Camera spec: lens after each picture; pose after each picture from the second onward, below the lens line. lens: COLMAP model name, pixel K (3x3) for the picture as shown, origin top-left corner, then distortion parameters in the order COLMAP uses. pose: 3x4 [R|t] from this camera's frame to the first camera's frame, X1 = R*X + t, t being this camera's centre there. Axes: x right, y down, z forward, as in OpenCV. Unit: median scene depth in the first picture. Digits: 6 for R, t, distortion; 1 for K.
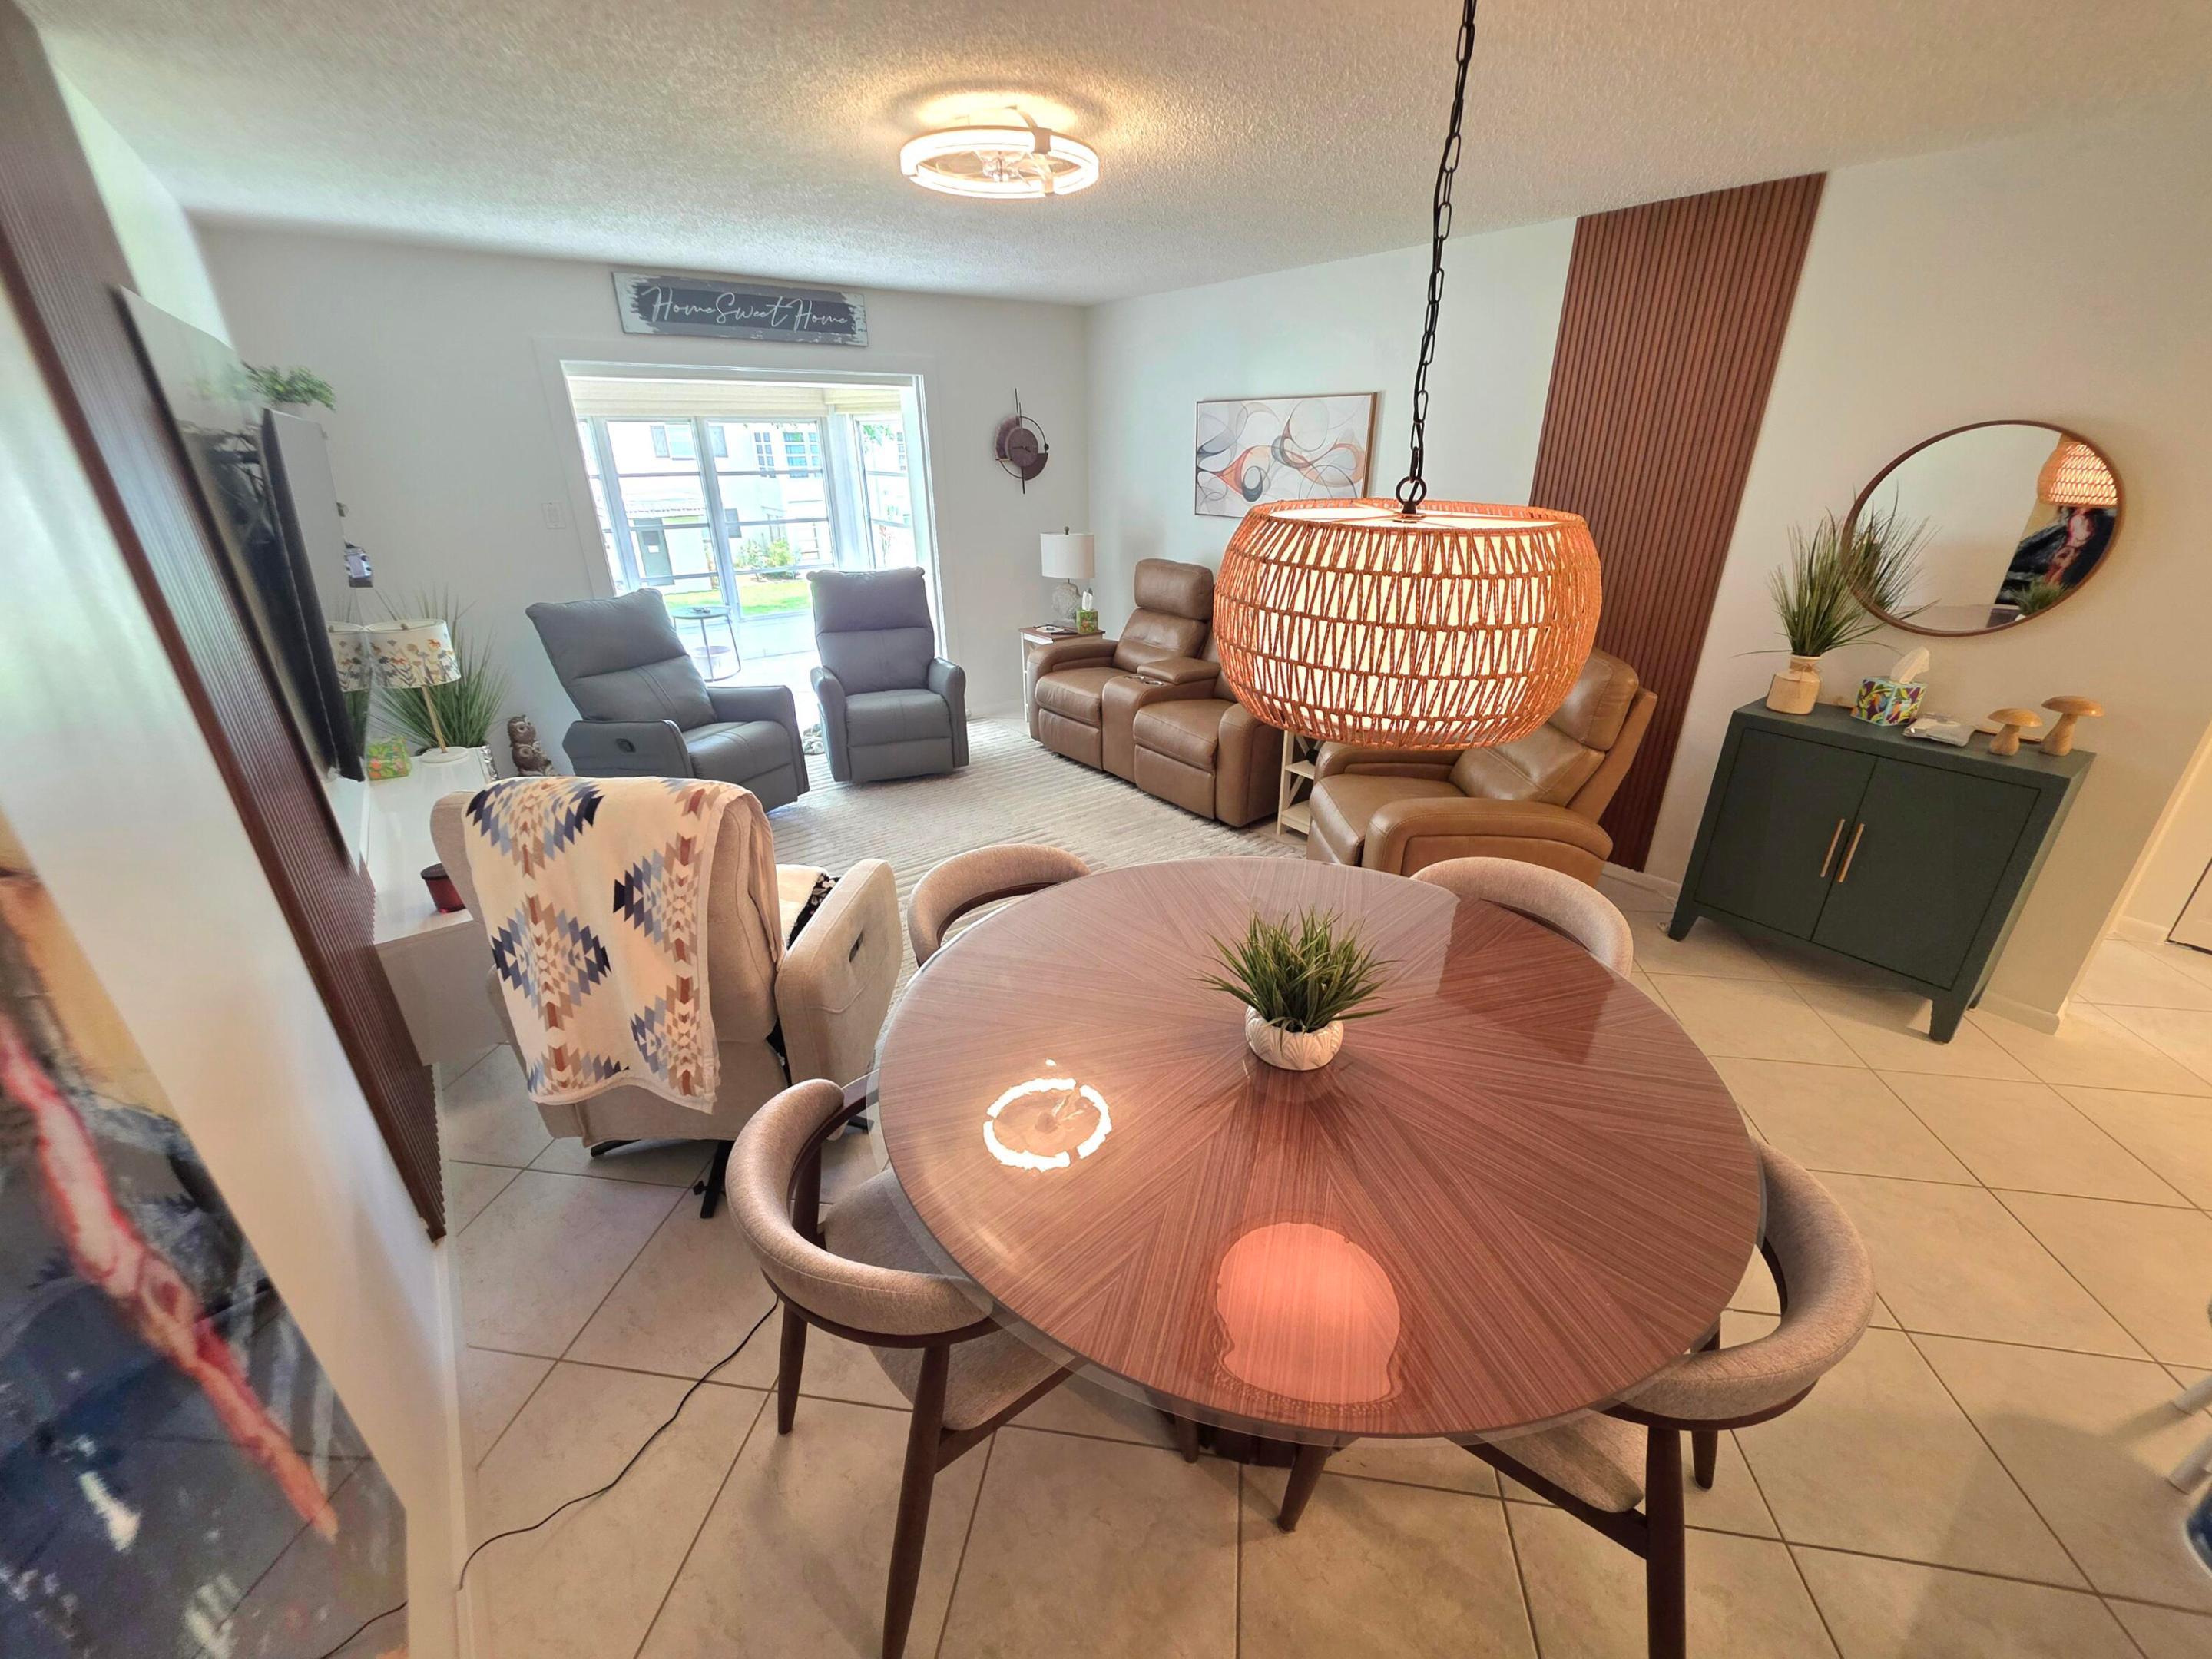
lens RADIAL K [[891.1, 0, 1113.1], [0, 891.1, 827.4], [0, 0, 1]] dist [-0.001940, -0.000184]
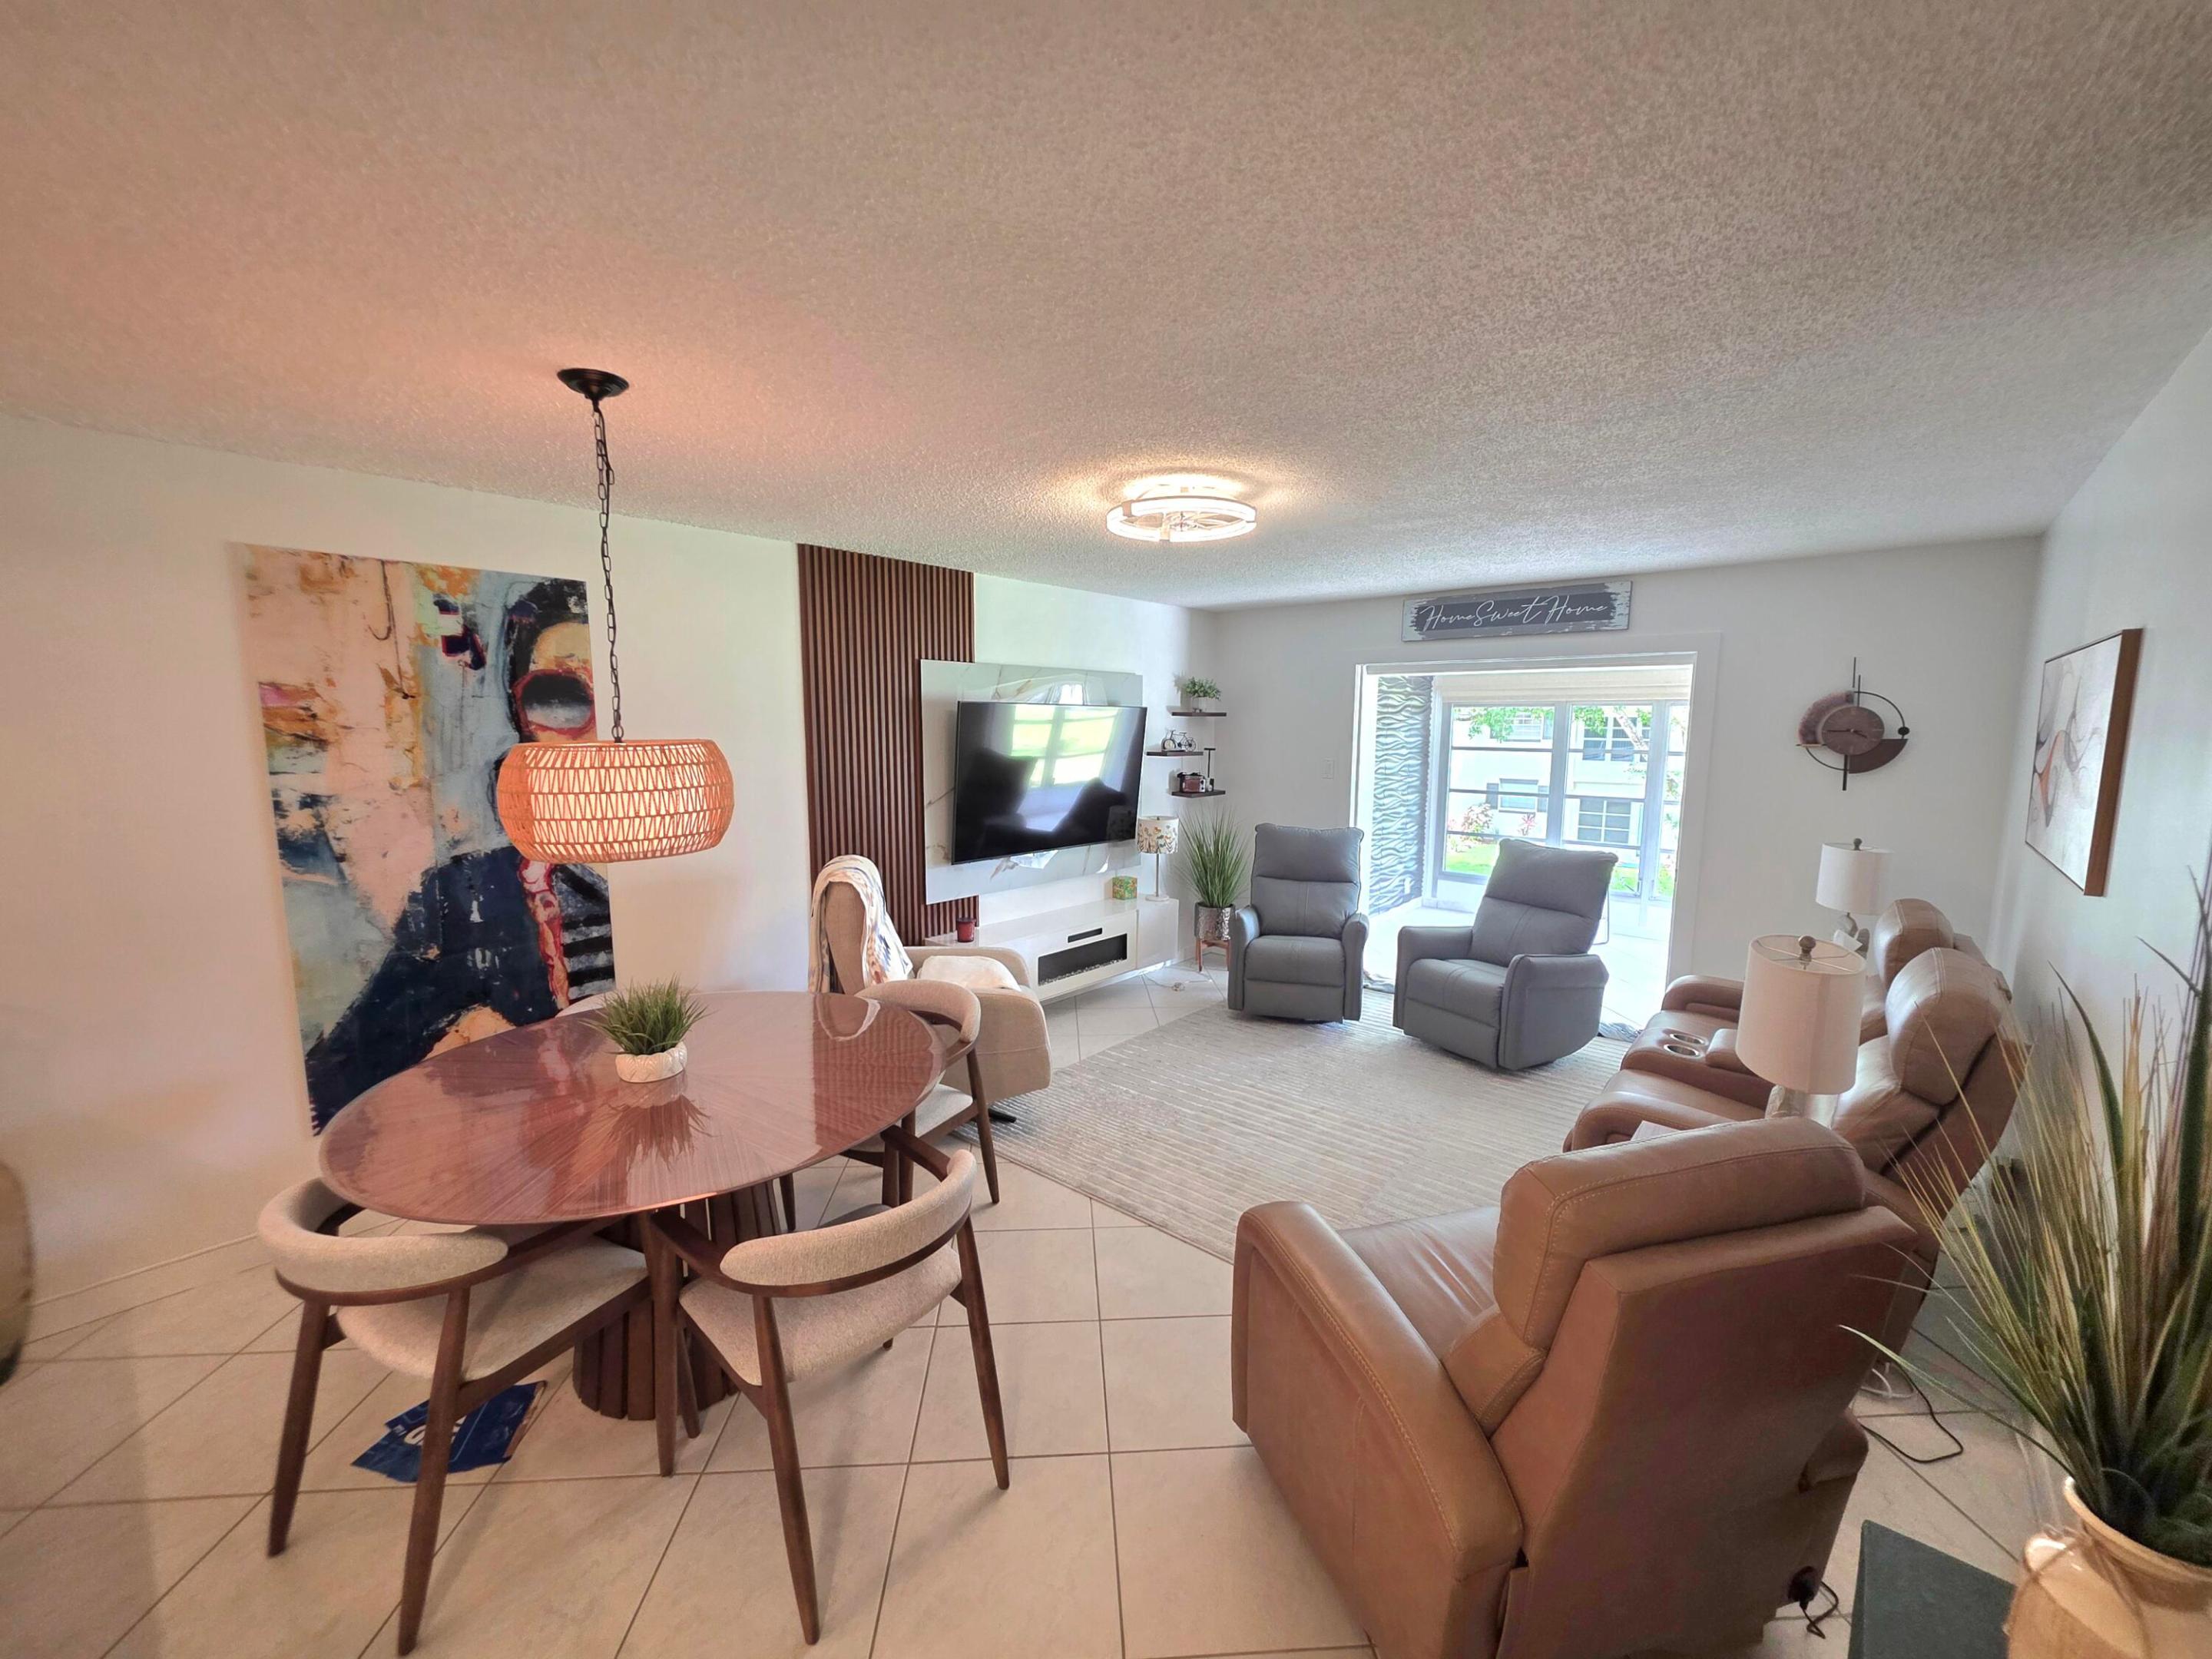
lens RADIAL K [[891.1, 0, 1112.8], [0, 891.1, 835.7], [0, 0, 1]] dist [-0.001940, -0.000184]
pose [[0.211050, 0.127008, -0.969189, 0.576686], [-0.396444, 0.917433, 0.033896, -0.157386], [0.893471, 0.377075, 0.243975, 0.372292]]
